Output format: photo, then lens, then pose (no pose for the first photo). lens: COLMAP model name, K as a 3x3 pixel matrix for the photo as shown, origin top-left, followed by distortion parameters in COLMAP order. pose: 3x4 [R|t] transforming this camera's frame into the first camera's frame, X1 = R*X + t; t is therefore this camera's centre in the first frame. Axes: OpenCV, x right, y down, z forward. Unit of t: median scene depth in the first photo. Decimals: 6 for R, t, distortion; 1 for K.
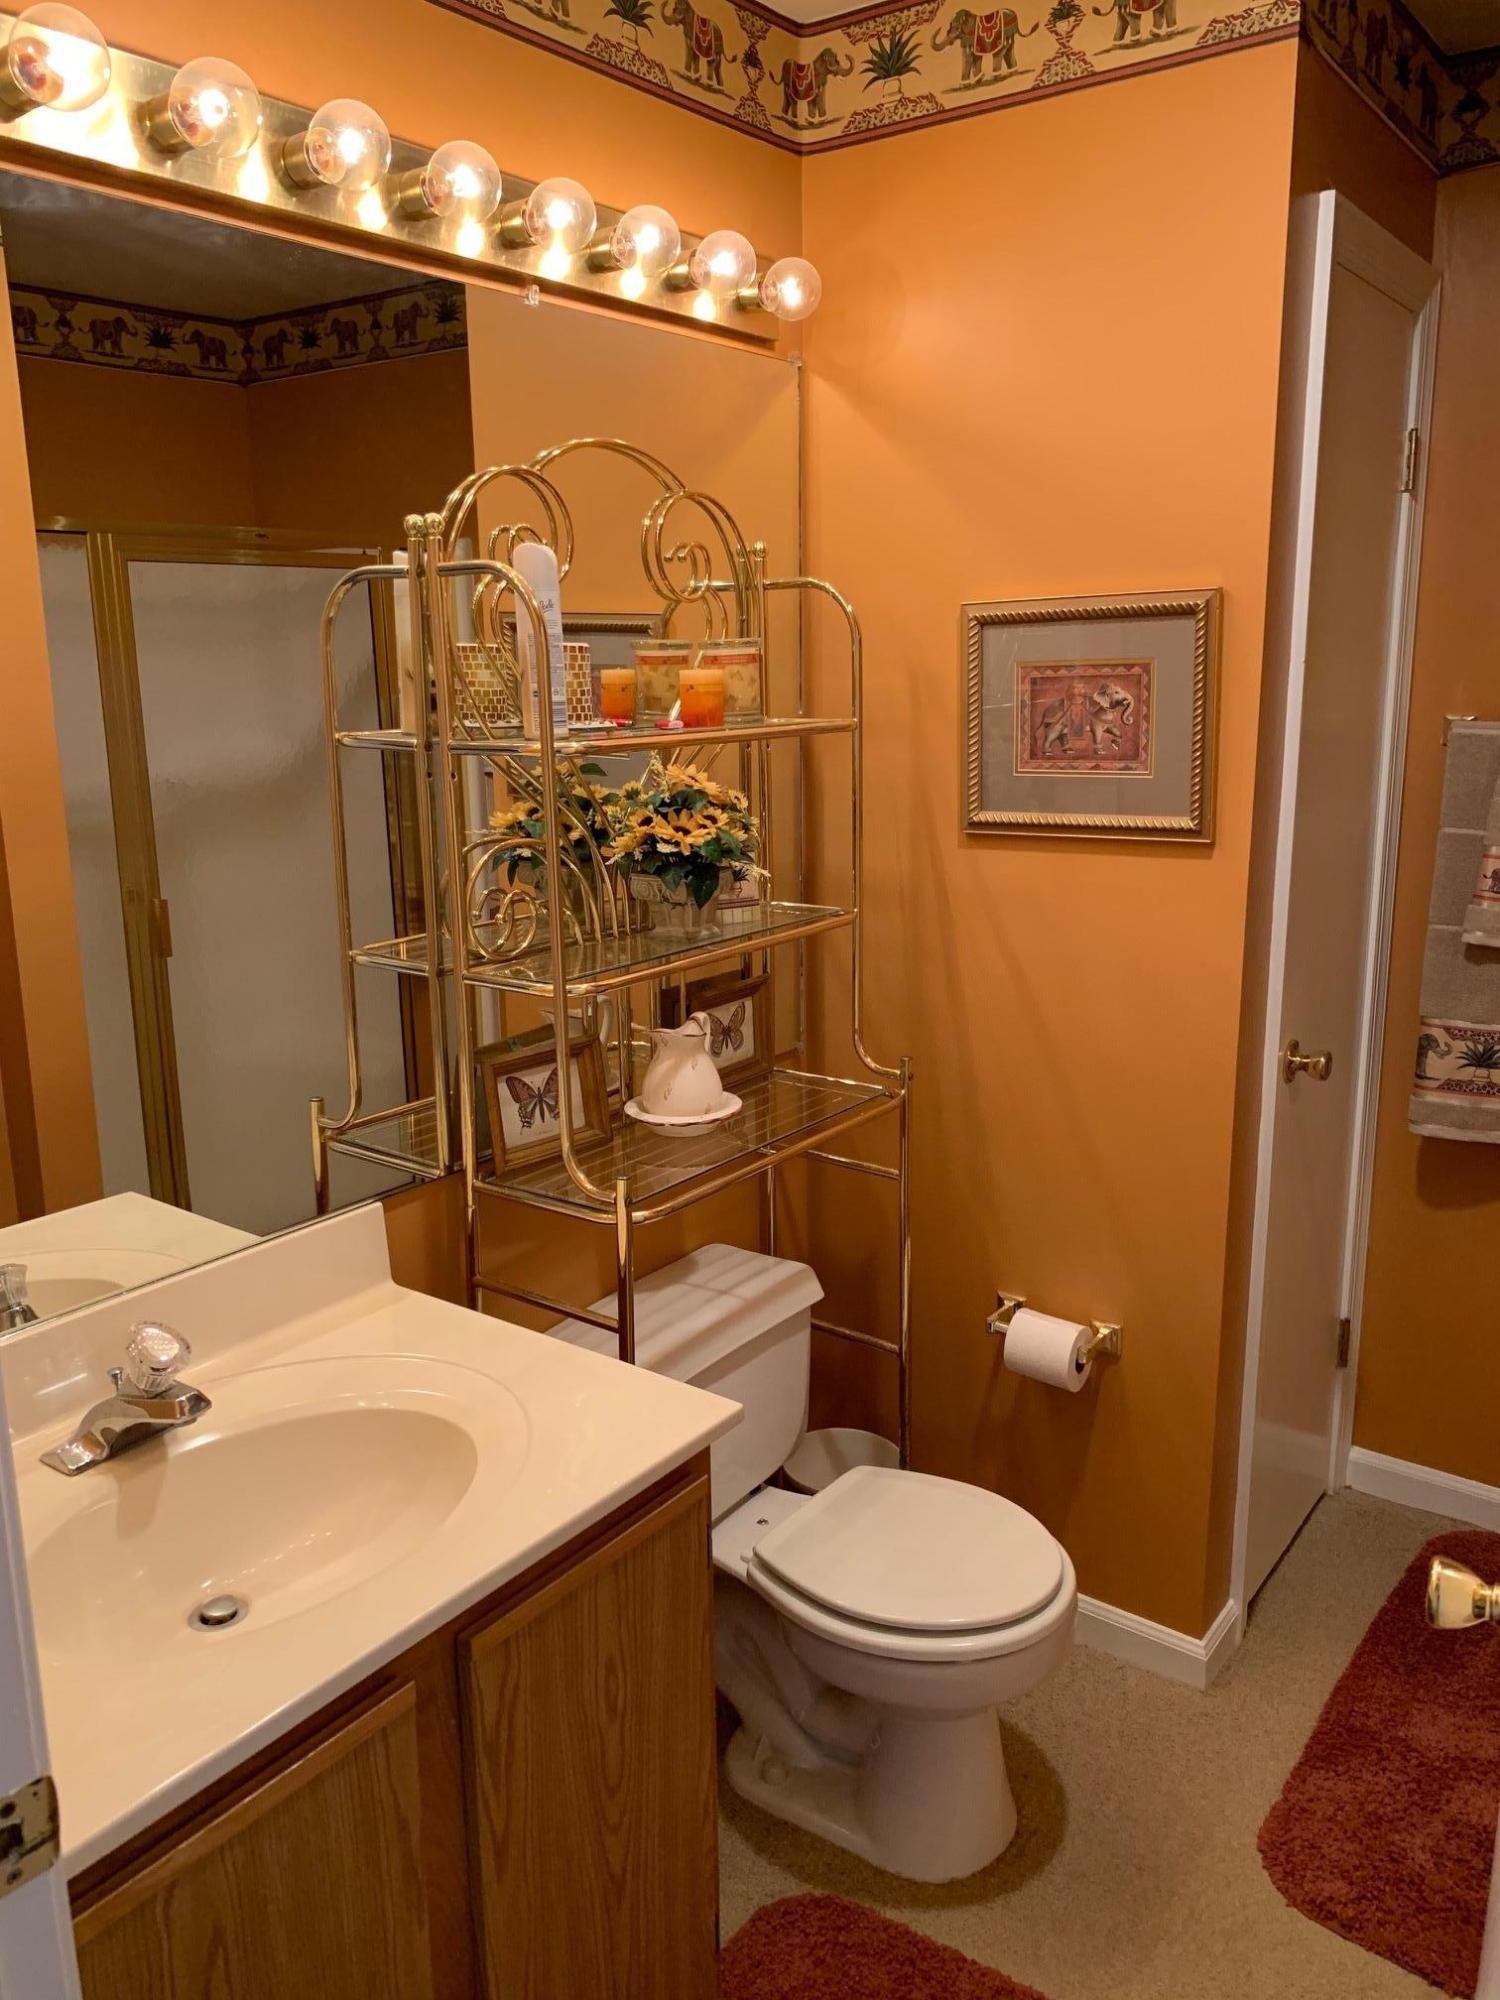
lens RADIAL K [[1512.0, 0, 752.5], [0, 1512.0, 992.5], [0, 0, 1]] dist [0.045435, -0.057921]
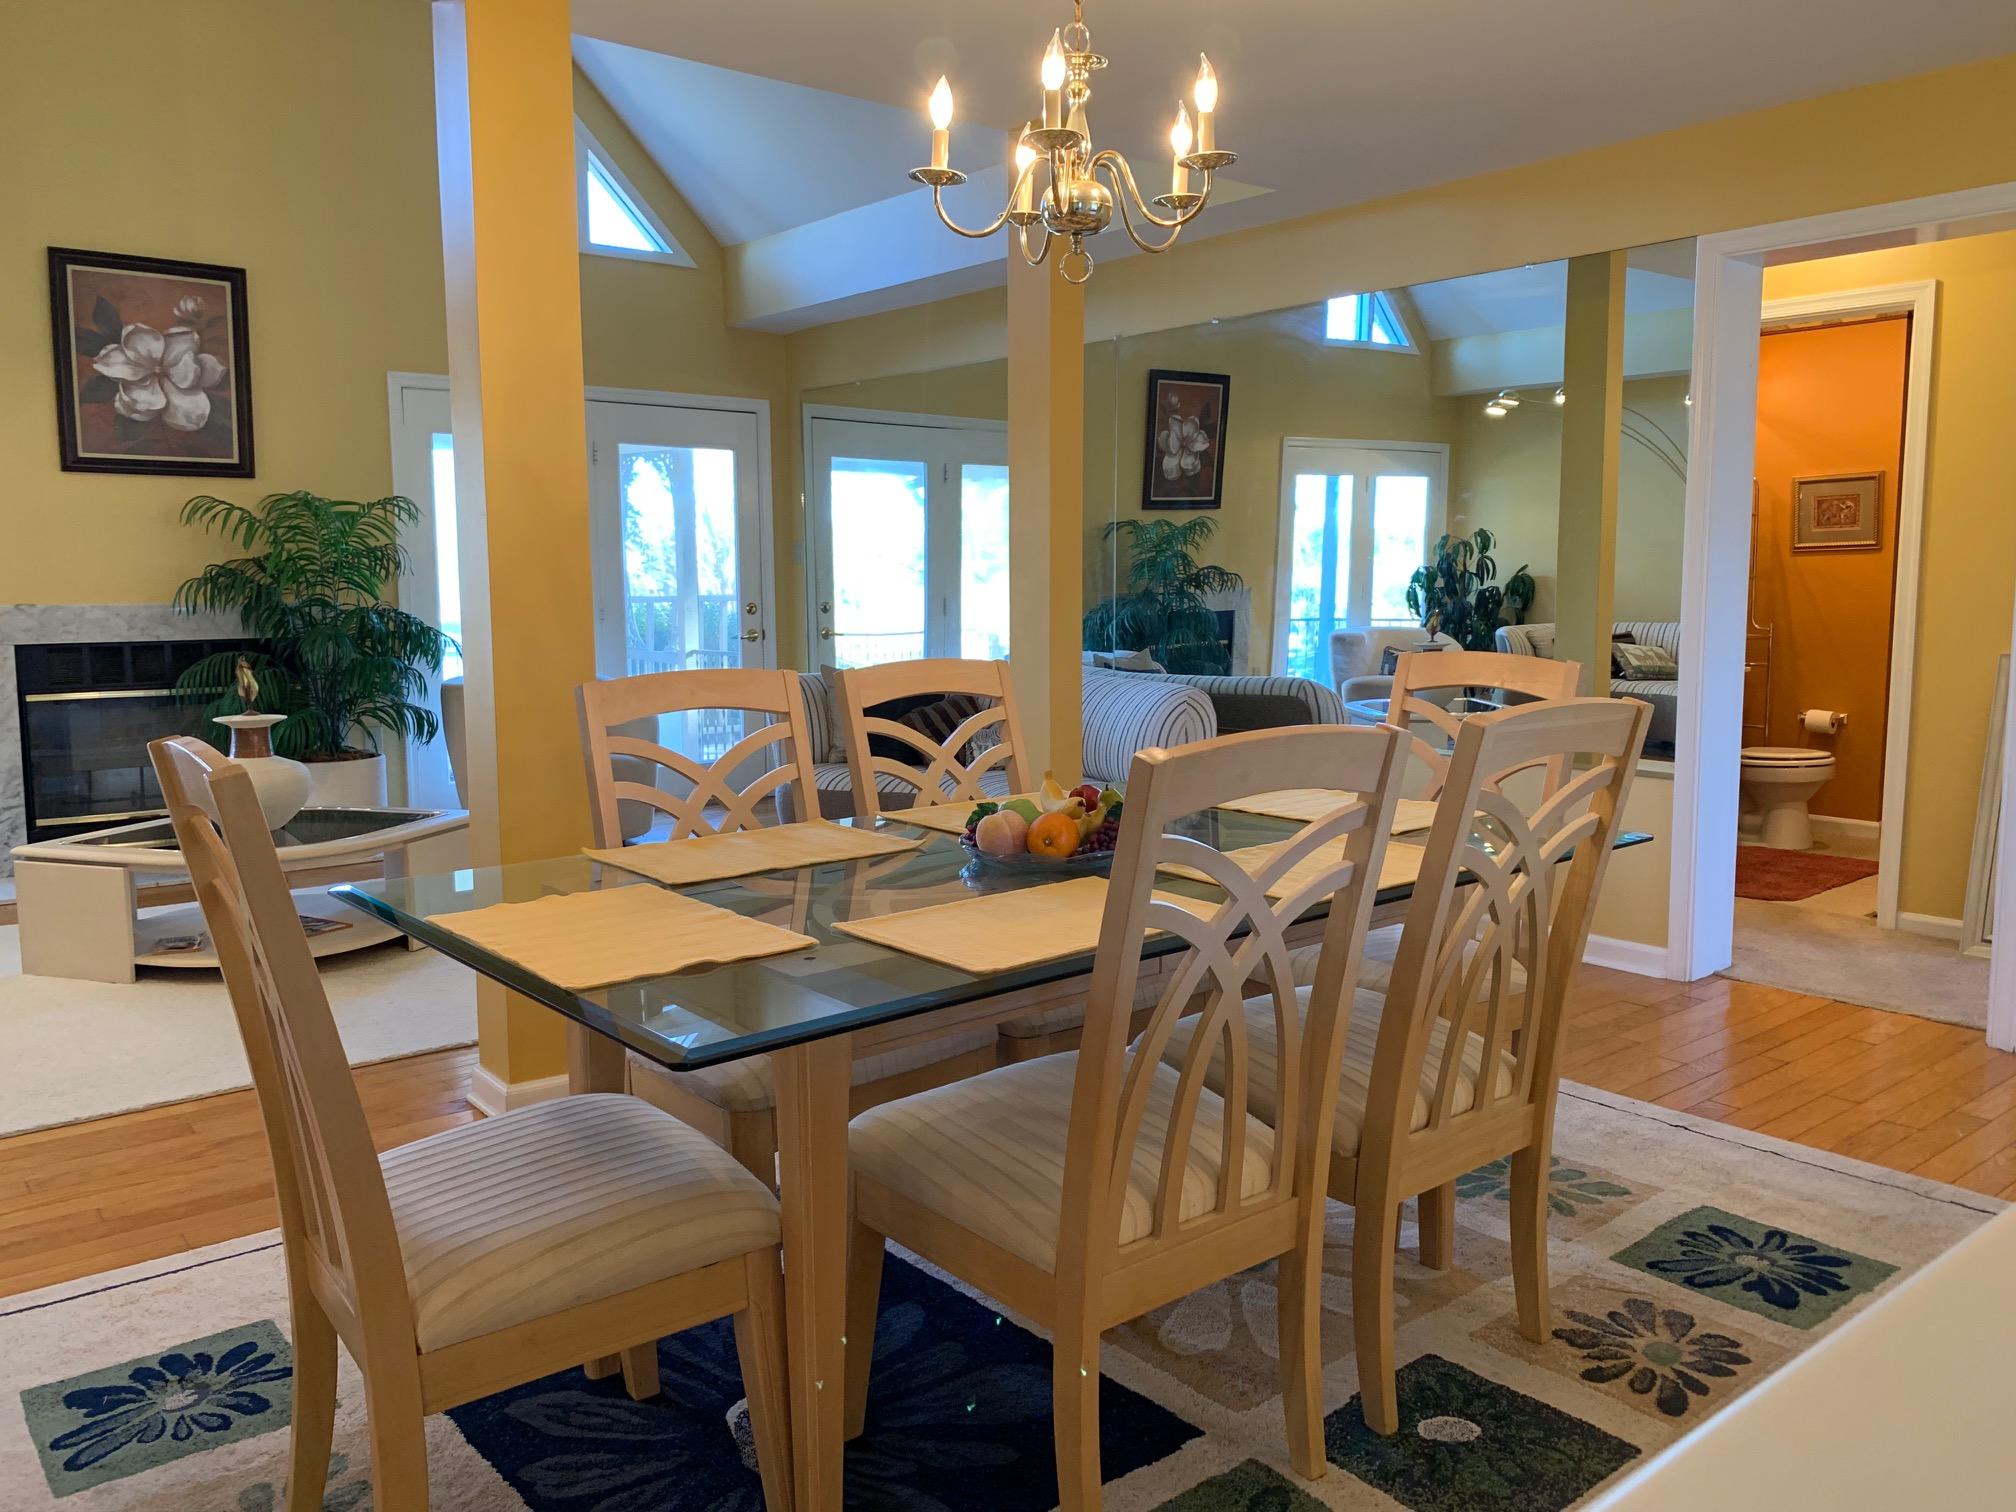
lens RADIAL K [[1524.1, 0, 1000.8], [0, 1524.1, 747.0], [0, 0, 1]] dist [0.045435, -0.057921]
pose [[0.969603, 0.031219, -0.242682, -0.309273], [-0.056255, 0.993700, -0.096930, 0.325758], [0.238127, 0.107636, 0.965251, -1.120029]]
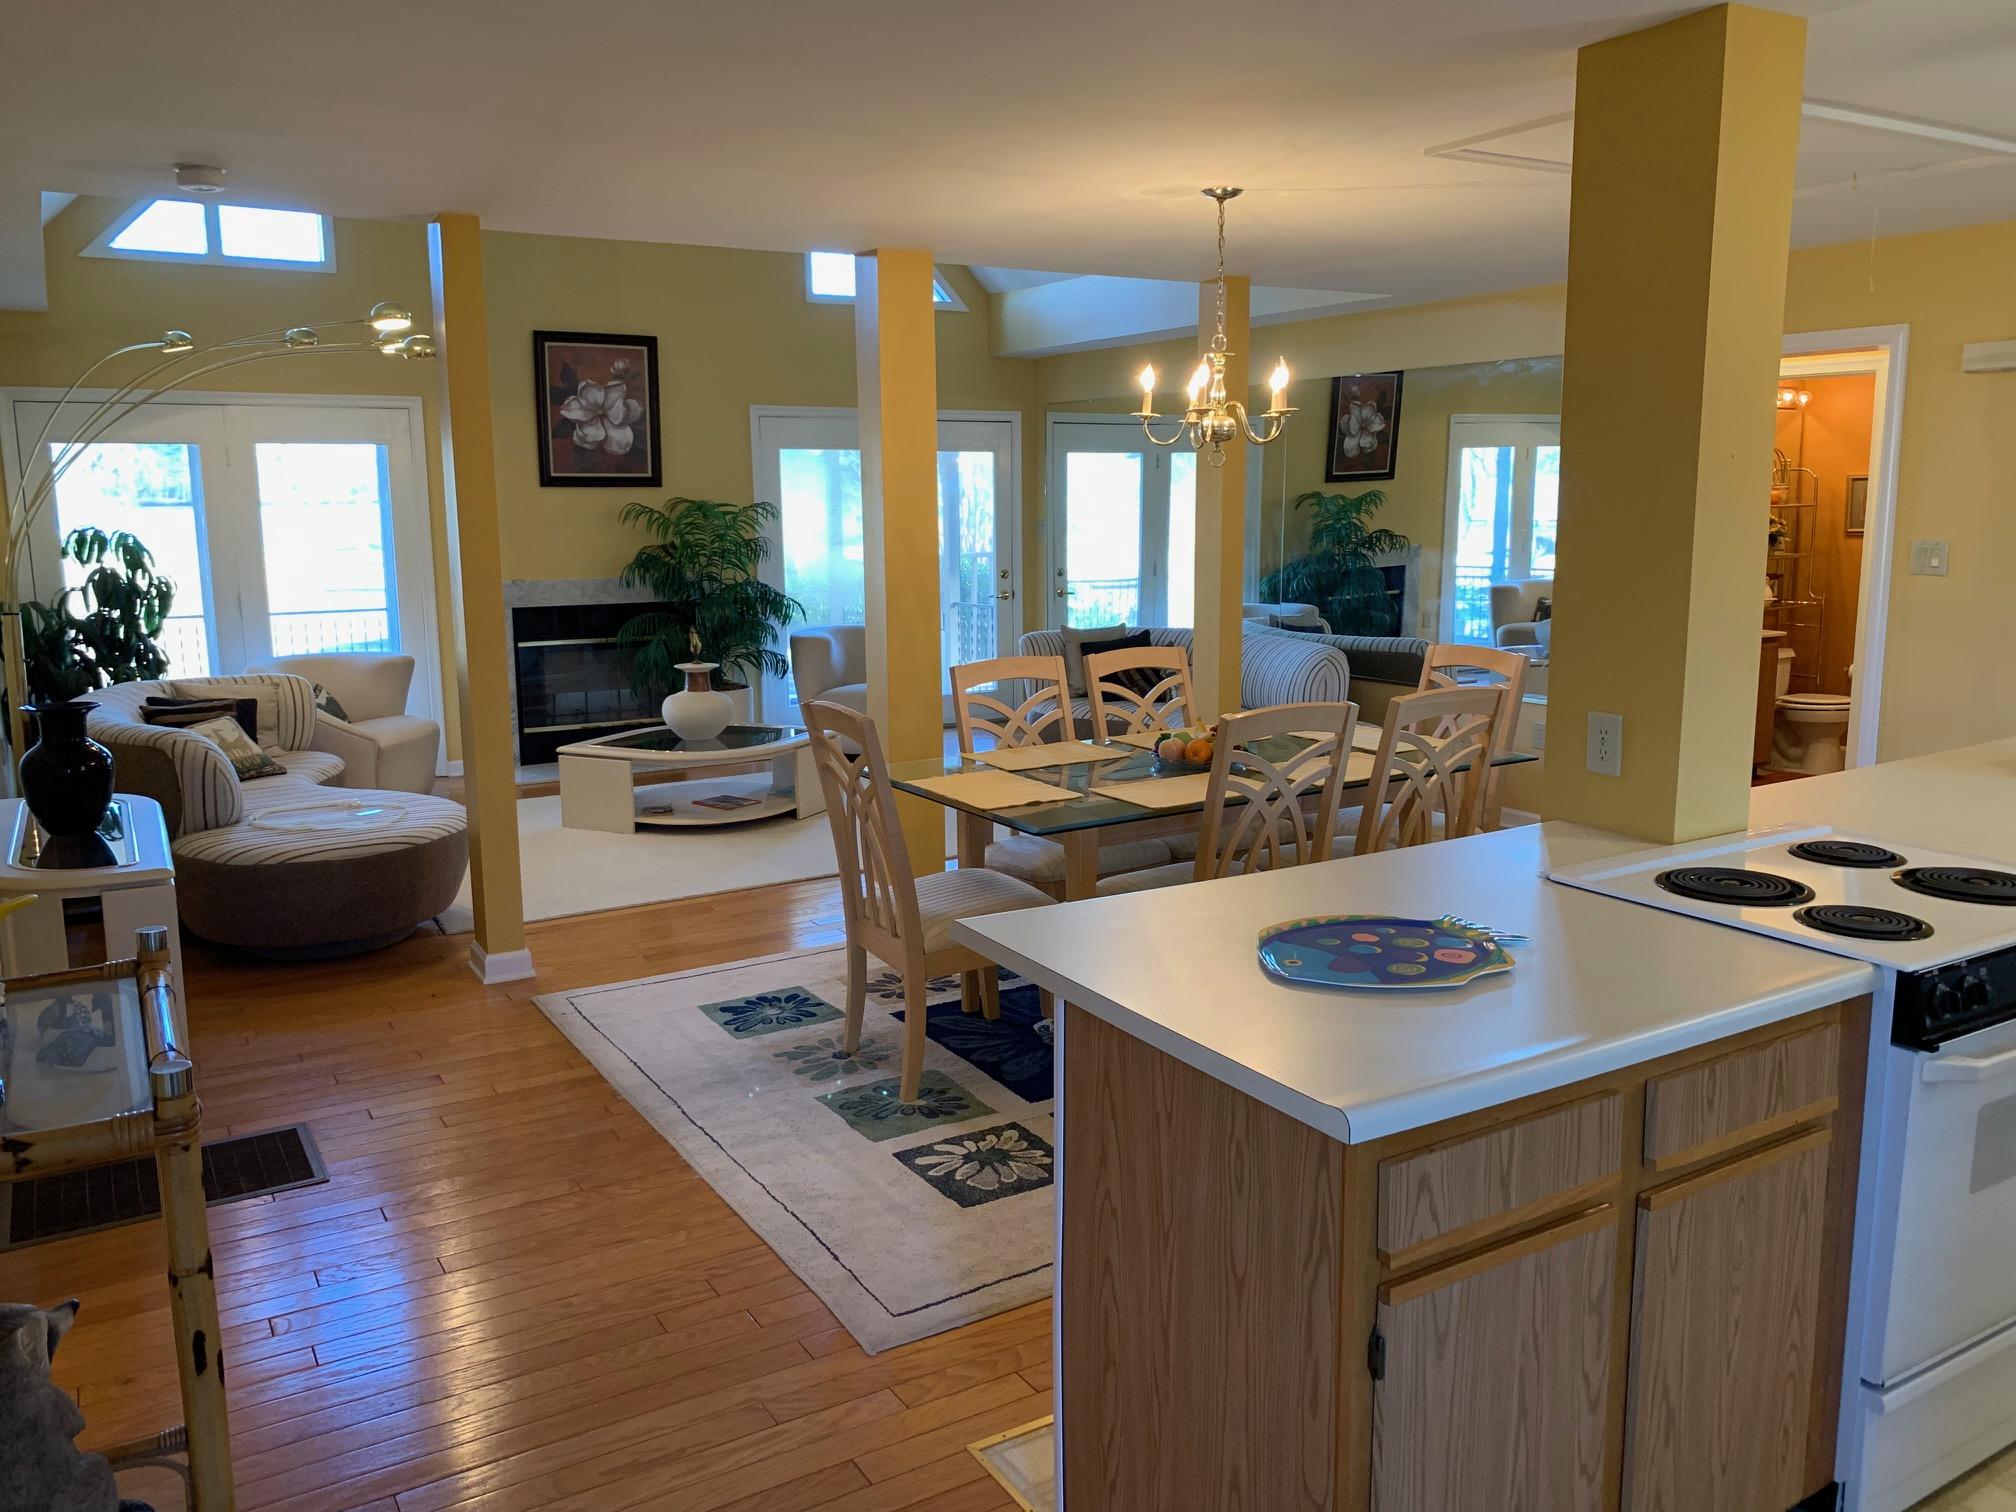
lens RADIAL K [[1524.1, 0, 1020.3], [0, 1524.1, 751.1], [0, 0, 1]] dist [0.045435, -0.057921]
pose [[0.930023, 0.062934, -0.362072, -0.168368], [-0.079669, 0.996325, -0.031460, 0.344833], [0.358761, 0.058104, 0.931619, -1.573376]]
